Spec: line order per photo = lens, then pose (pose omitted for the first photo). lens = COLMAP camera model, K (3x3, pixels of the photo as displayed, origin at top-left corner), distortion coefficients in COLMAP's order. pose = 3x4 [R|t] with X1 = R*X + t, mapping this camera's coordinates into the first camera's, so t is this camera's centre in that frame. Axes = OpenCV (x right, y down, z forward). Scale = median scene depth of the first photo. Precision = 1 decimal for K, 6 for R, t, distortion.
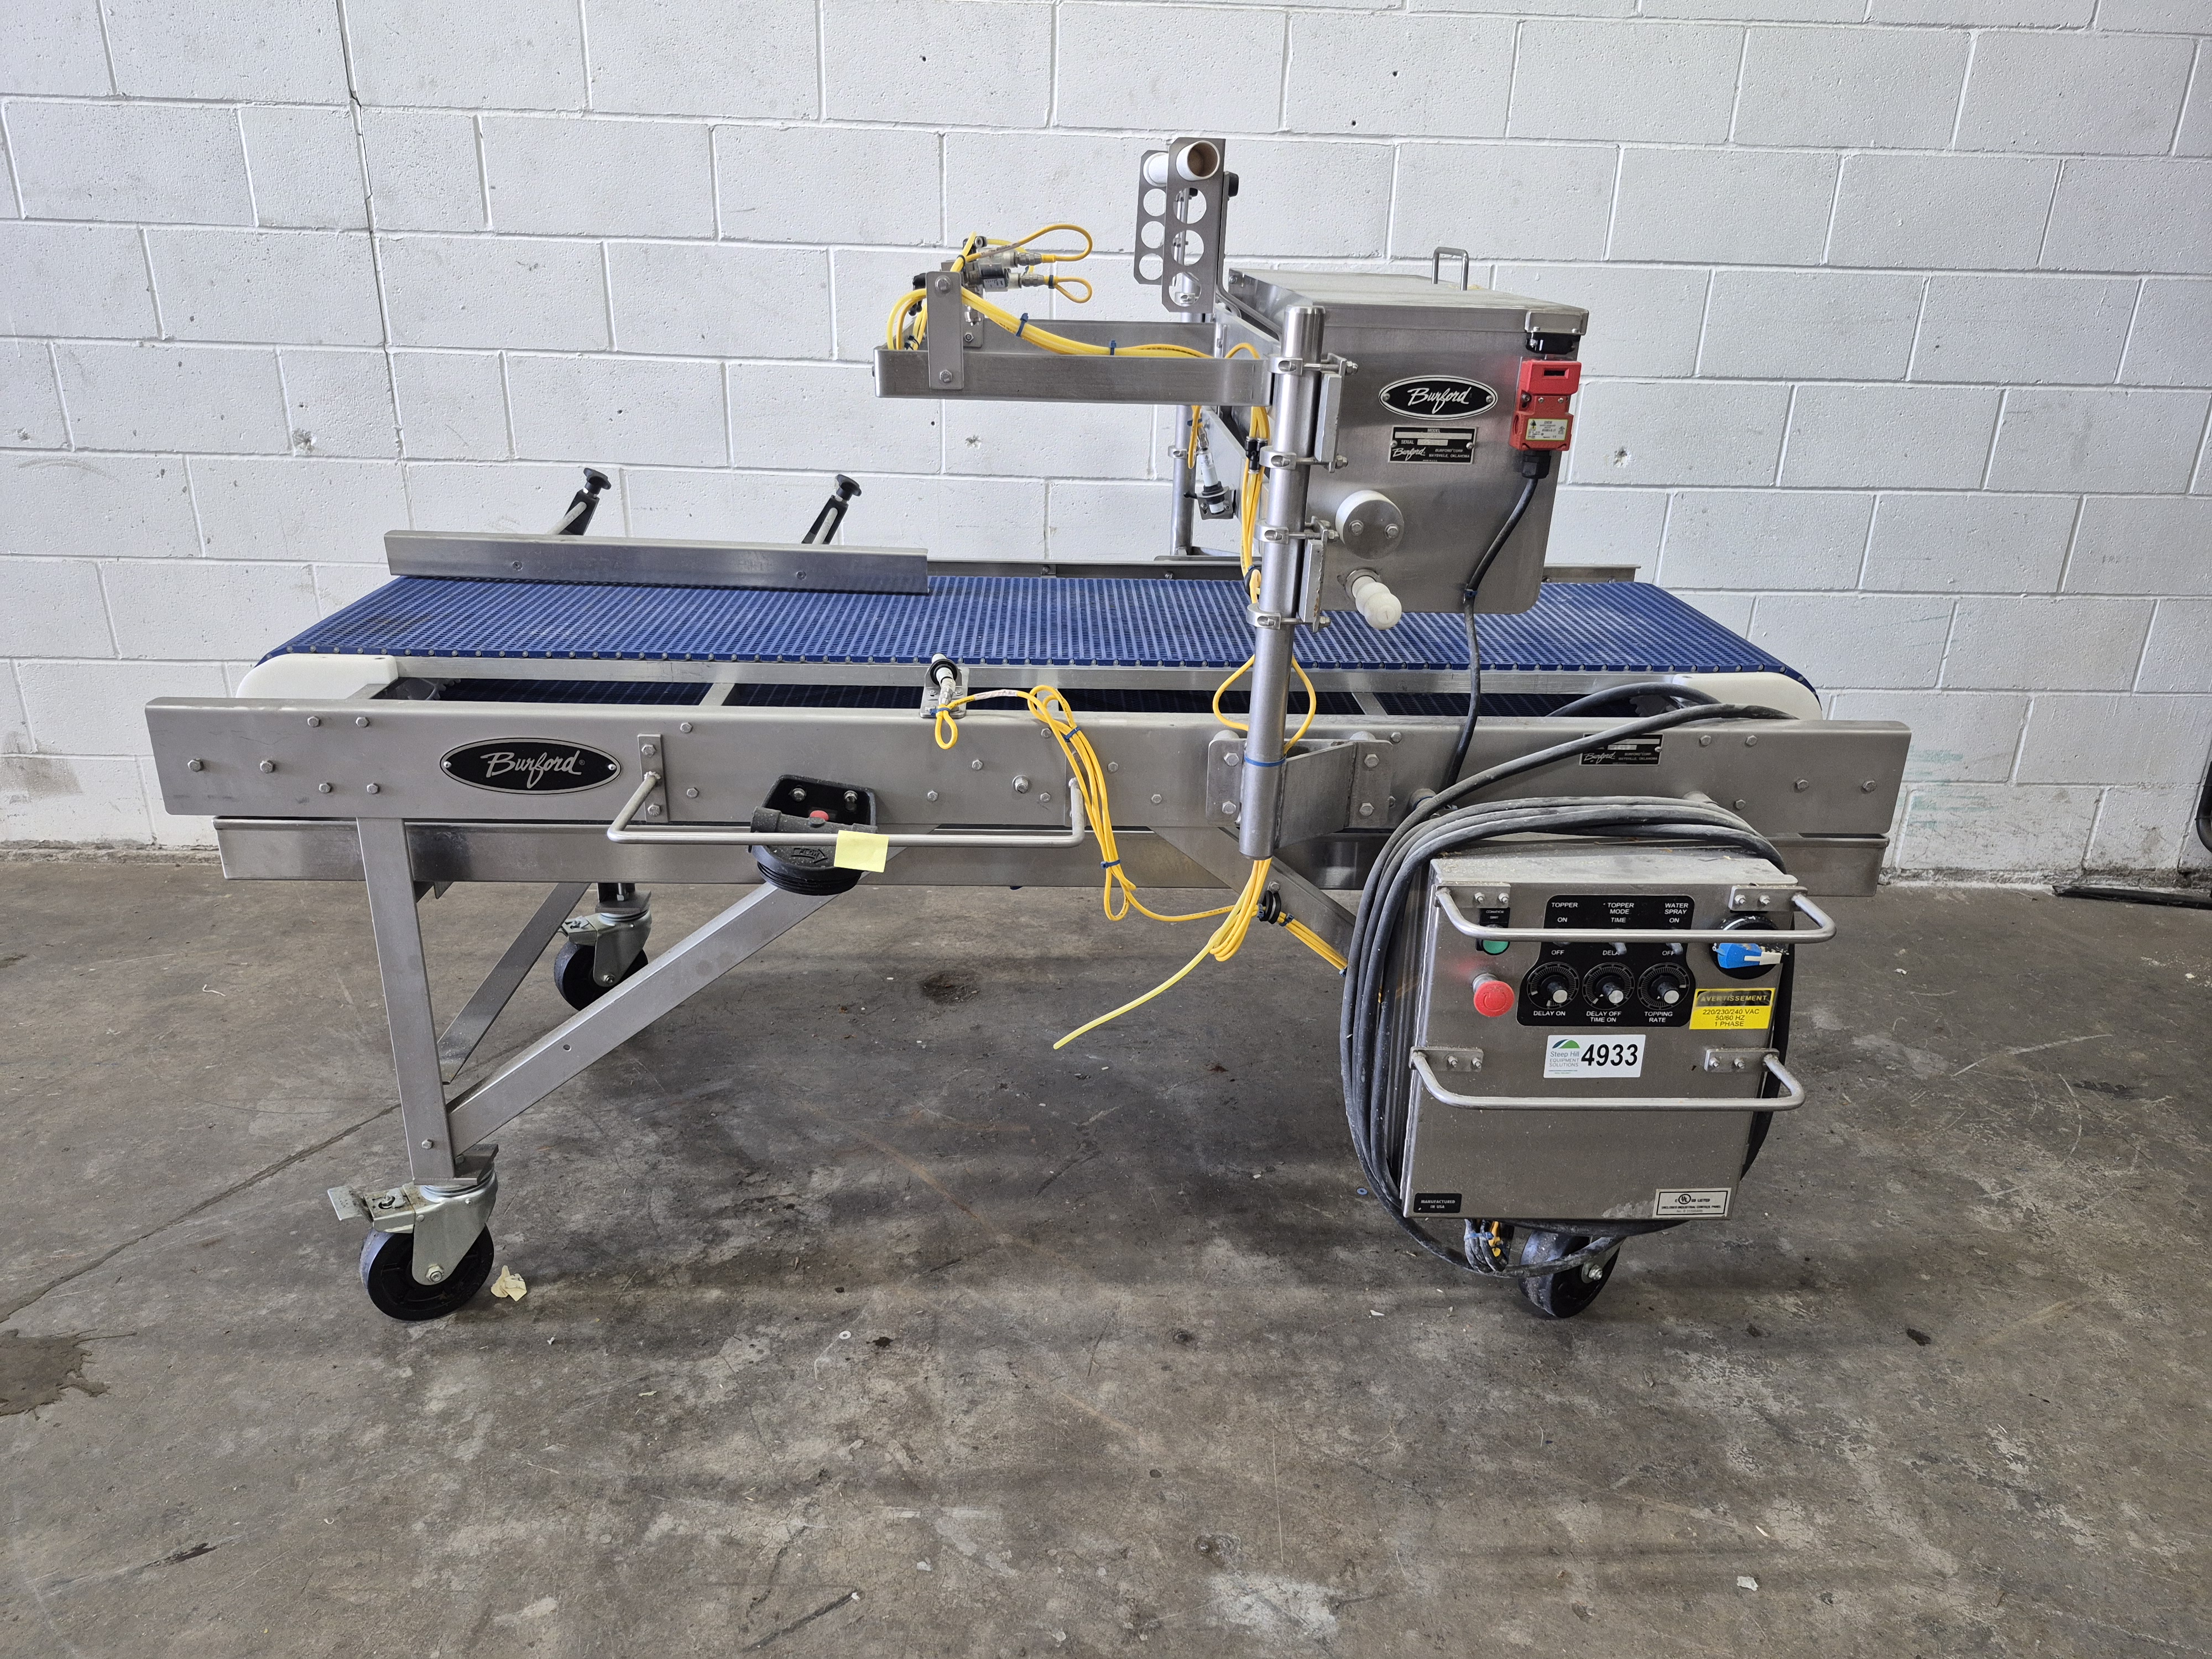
lens RADIAL K [[1541.4, 0, 1107.0], [0, 1541.4, 782.4], [0, 0, 1]] dist [0.082893, -0.084855]
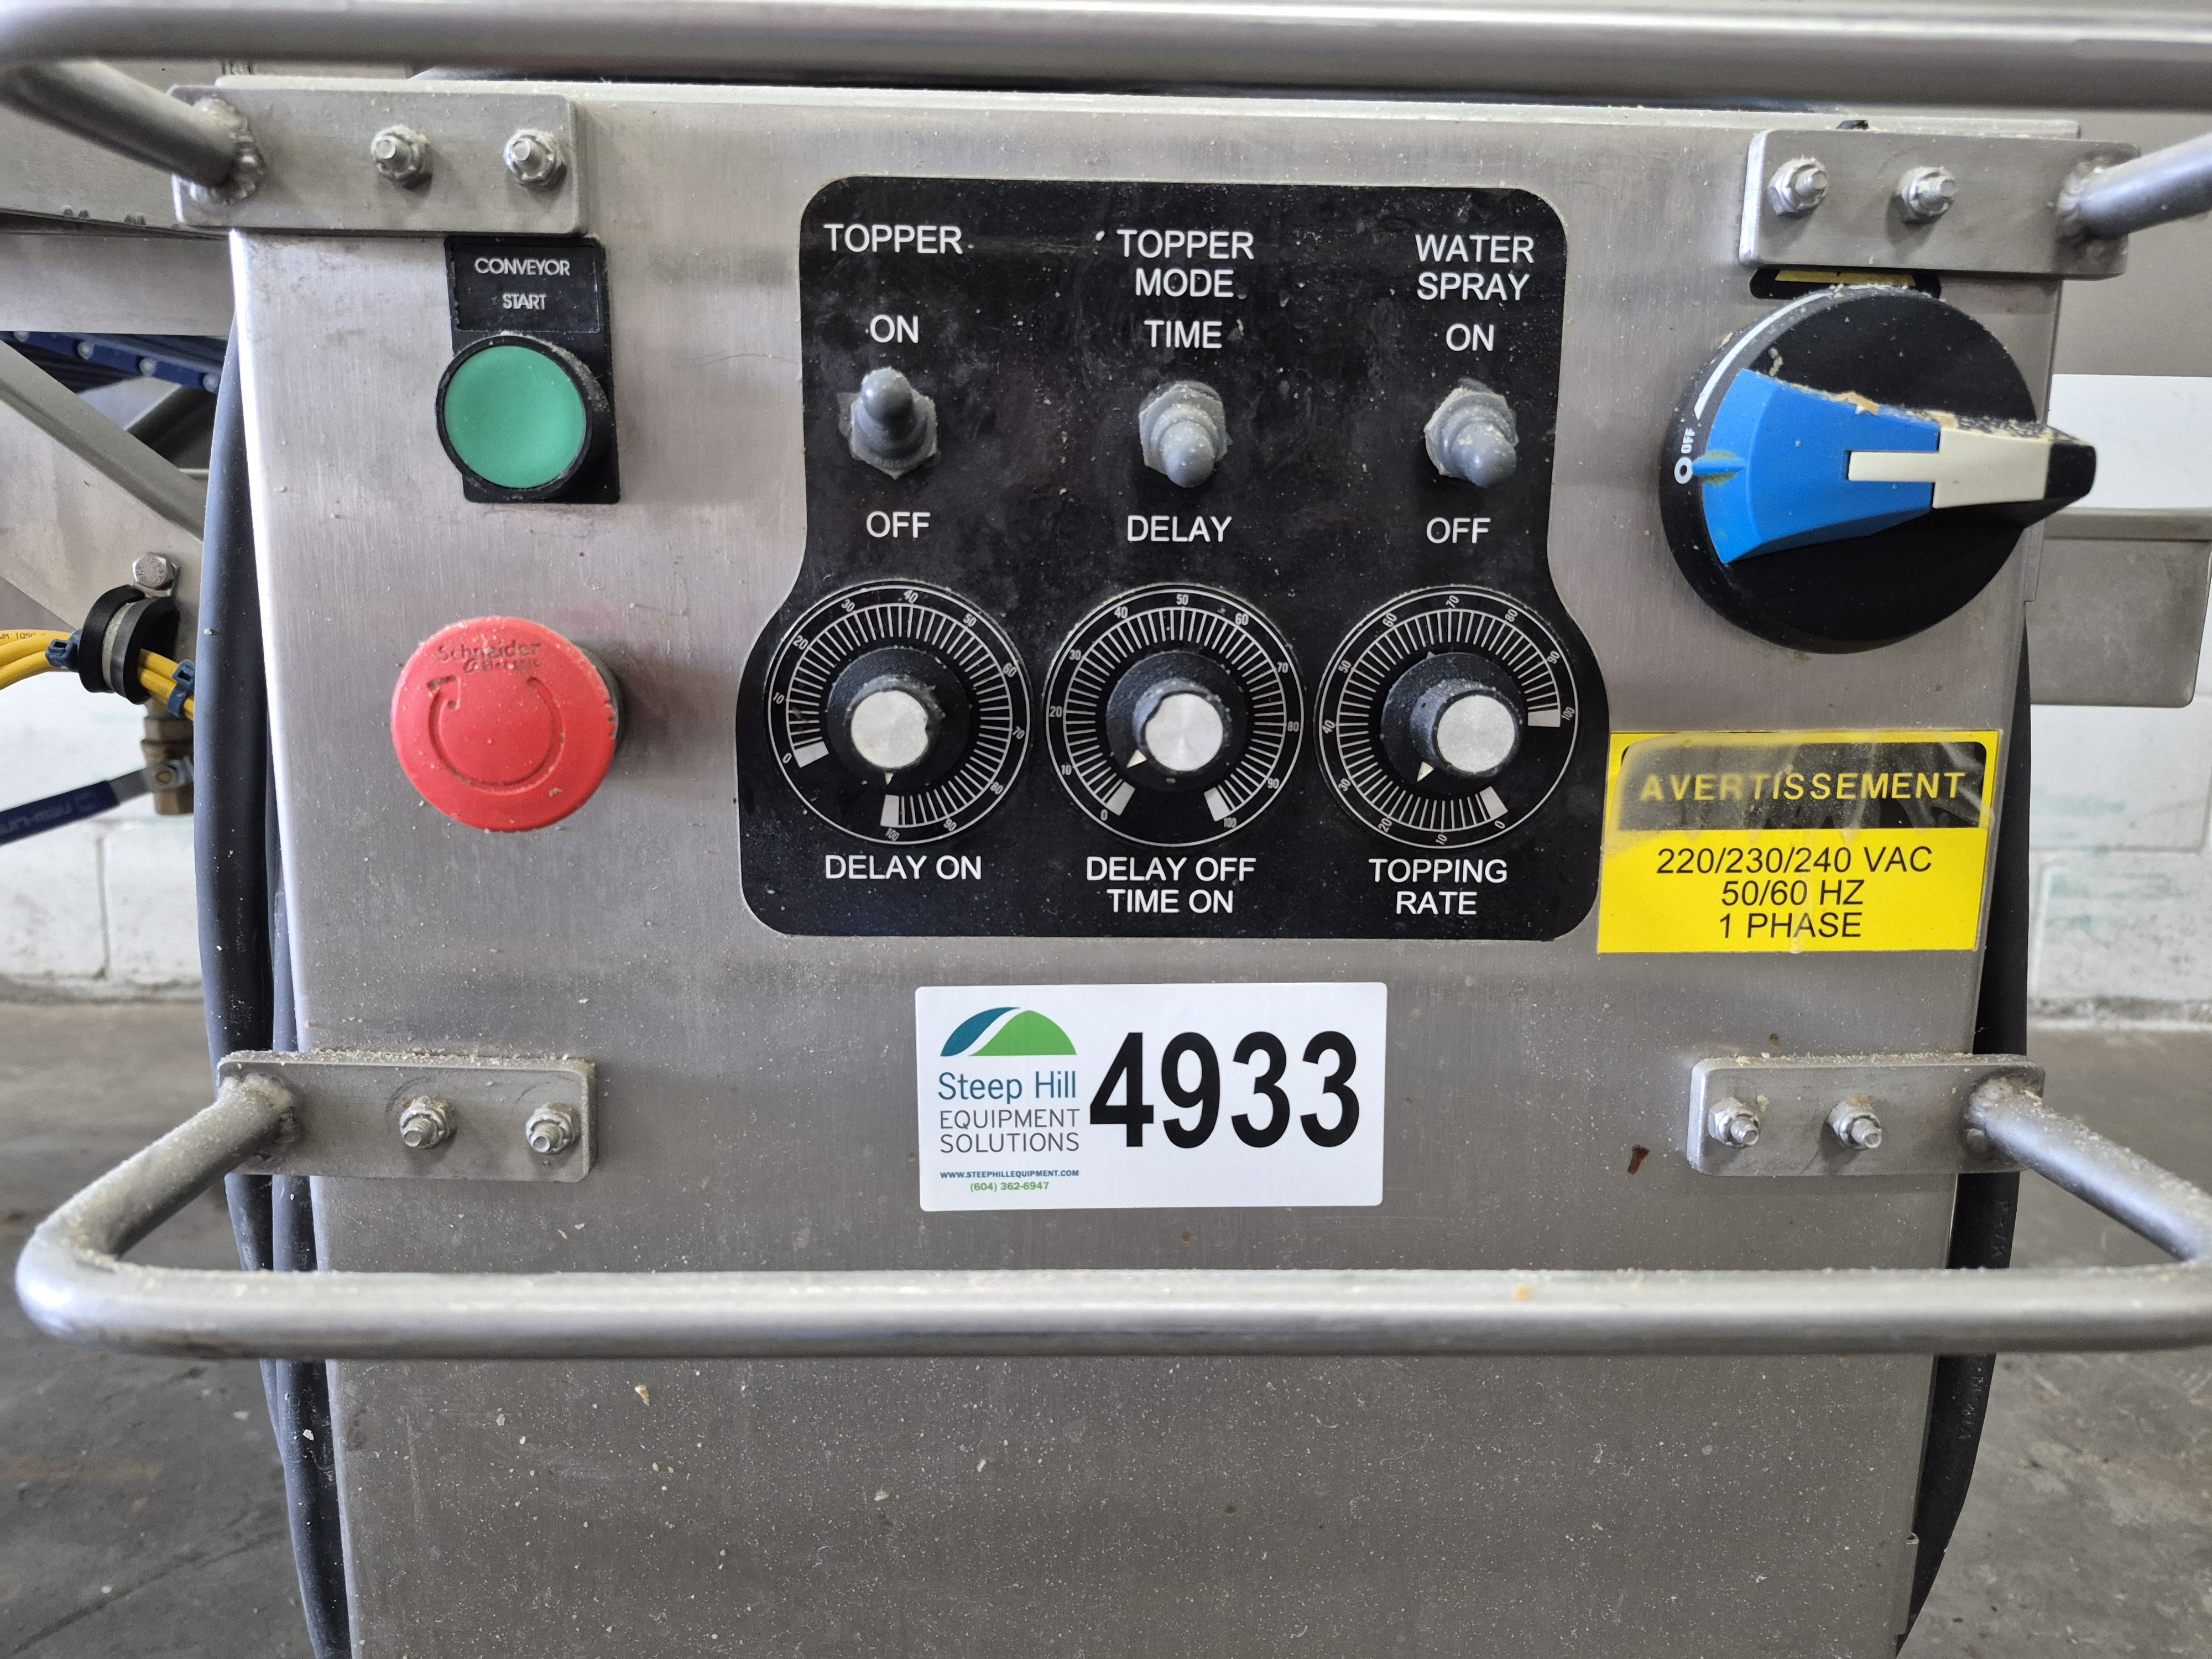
lens RADIAL K [[1541.4, 0, 1107.0], [0, 1541.4, 782.4], [0, 0, 1]] dist [0.082893, -0.084855]
pose [[0.999961, -0.005019, -0.007213, 0.301401], [0.003602, 0.982817, -0.184550, 0.168583], [0.008015, 0.184517, 0.982797, 0.770744]]
